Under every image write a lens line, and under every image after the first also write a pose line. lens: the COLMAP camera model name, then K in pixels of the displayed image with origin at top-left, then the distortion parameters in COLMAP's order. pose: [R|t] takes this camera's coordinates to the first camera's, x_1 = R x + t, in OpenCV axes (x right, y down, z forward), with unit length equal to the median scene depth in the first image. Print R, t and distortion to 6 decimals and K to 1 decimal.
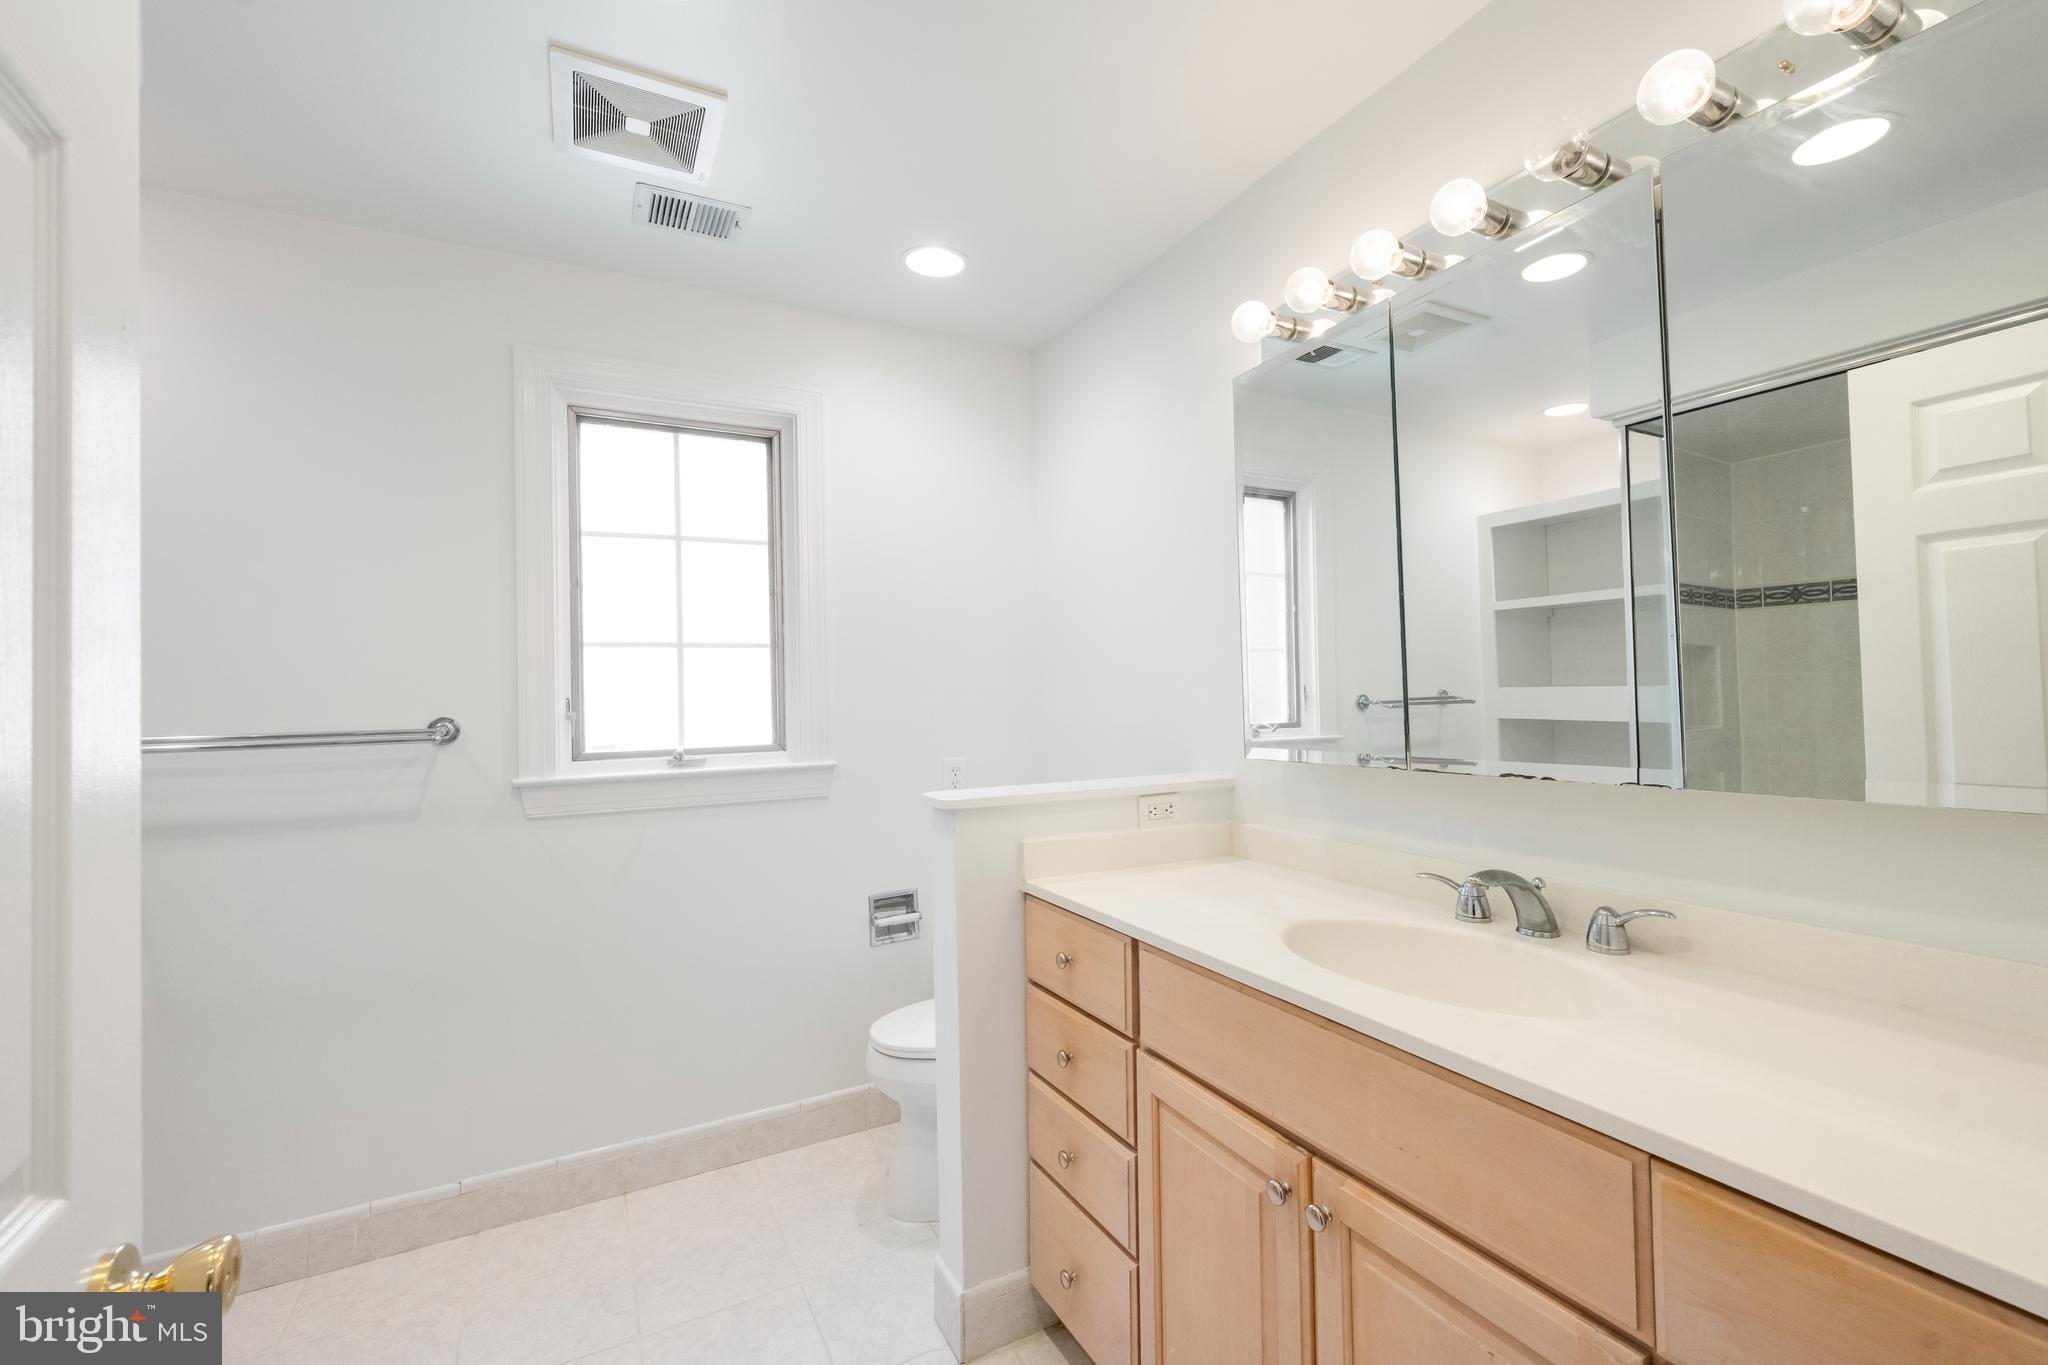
lens RADIAL K [[844.8, 0, 1031.6], [0, 844.8, 691.6], [0, 0, 1]] dist [-0.003007, -0.000110]
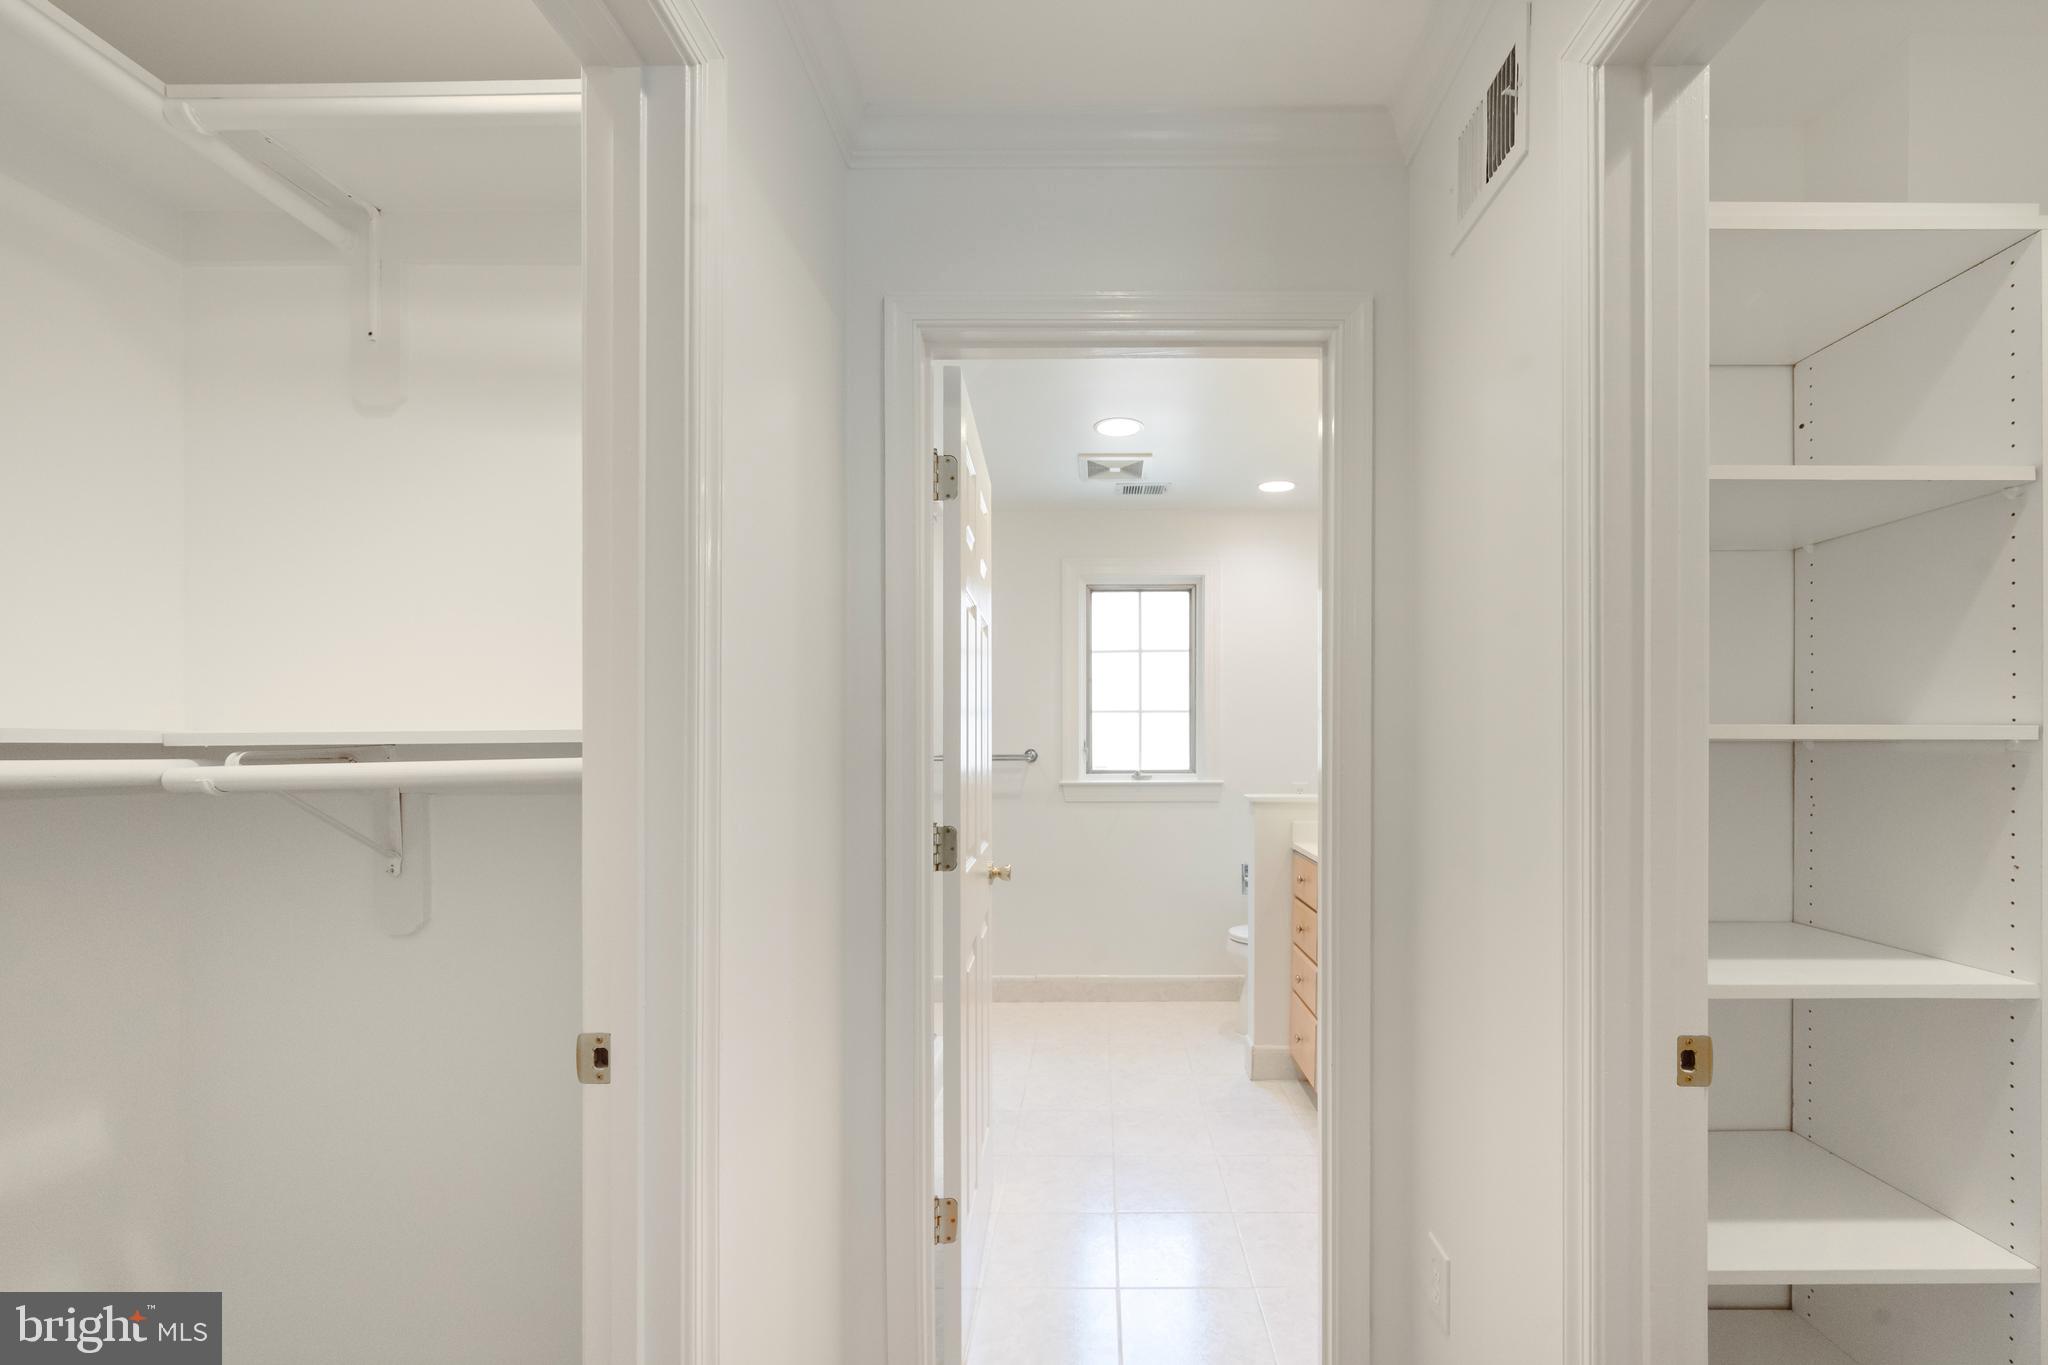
lens RADIAL K [[844.8, 0, 1031.6], [0, 844.8, 691.6], [0, 0, 1]] dist [-0.003007, -0.000110]
pose [[0.839374, -0.011826, -0.543426, 0.384358], [-0.011886, 0.999125, -0.040101, -0.024338], [0.543424, 0.040119, 0.838499, -0.662602]]
